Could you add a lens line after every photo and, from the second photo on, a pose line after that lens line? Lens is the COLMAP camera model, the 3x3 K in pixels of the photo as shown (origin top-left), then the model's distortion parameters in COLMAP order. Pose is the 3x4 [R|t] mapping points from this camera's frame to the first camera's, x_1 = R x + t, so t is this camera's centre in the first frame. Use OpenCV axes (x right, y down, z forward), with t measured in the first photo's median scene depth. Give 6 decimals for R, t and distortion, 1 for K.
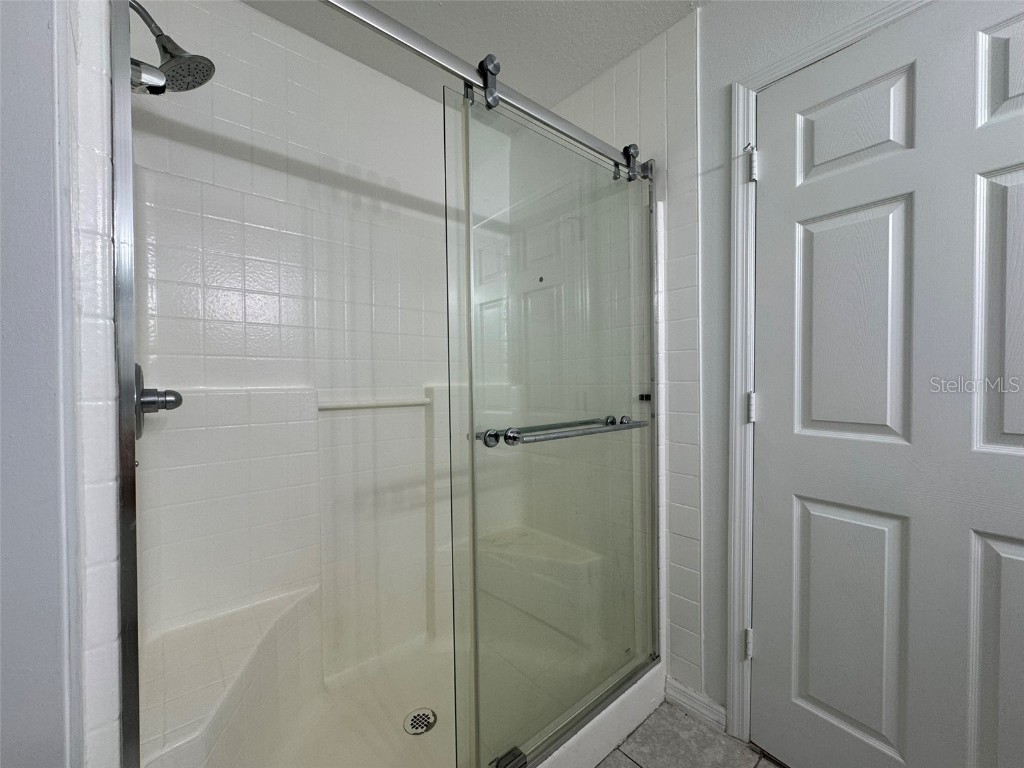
lens RADIAL K [[406.7, 0, 512.0], [0, 406.7, 384.0], [0, 0, 1]] dist [-0.006637, -0.000132]
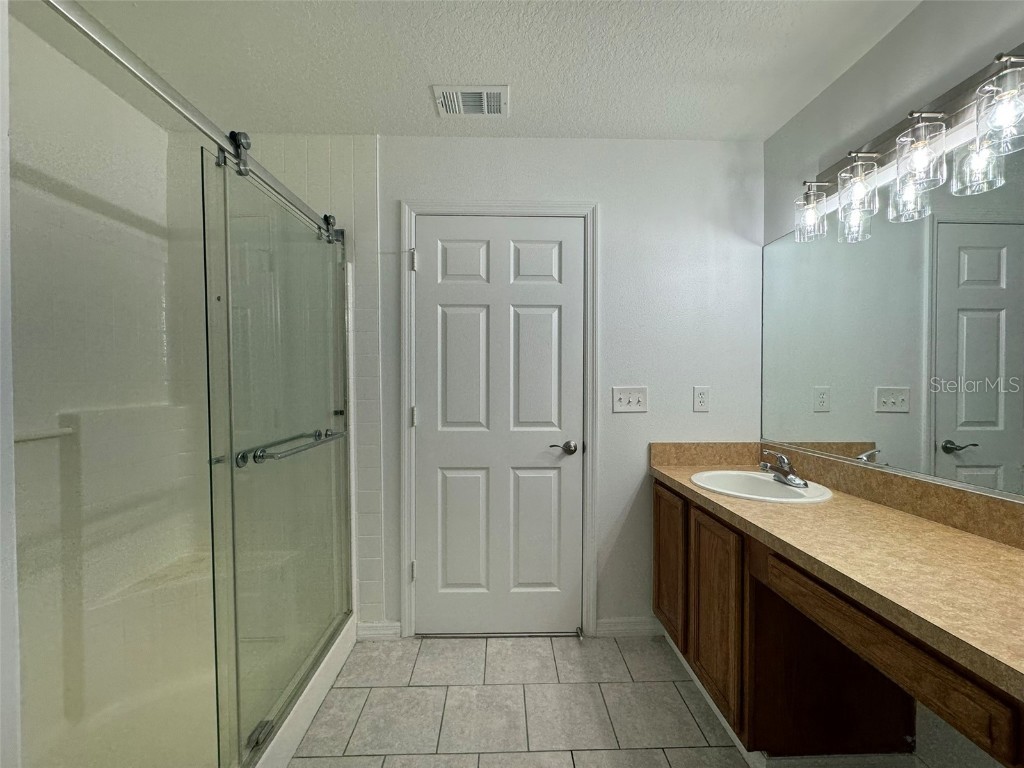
lens RADIAL K [[411.5, 0, 522.8], [0, 411.5, 386.2], [0, 0, 1]] dist [-0.035814, 0.000015]
pose [[0.605363, -0.010990, 0.795874, -0.380747], [0.011246, 0.999923, 0.005254, -0.057161], [-0.795870, 0.005770, 0.605440, -0.262046]]
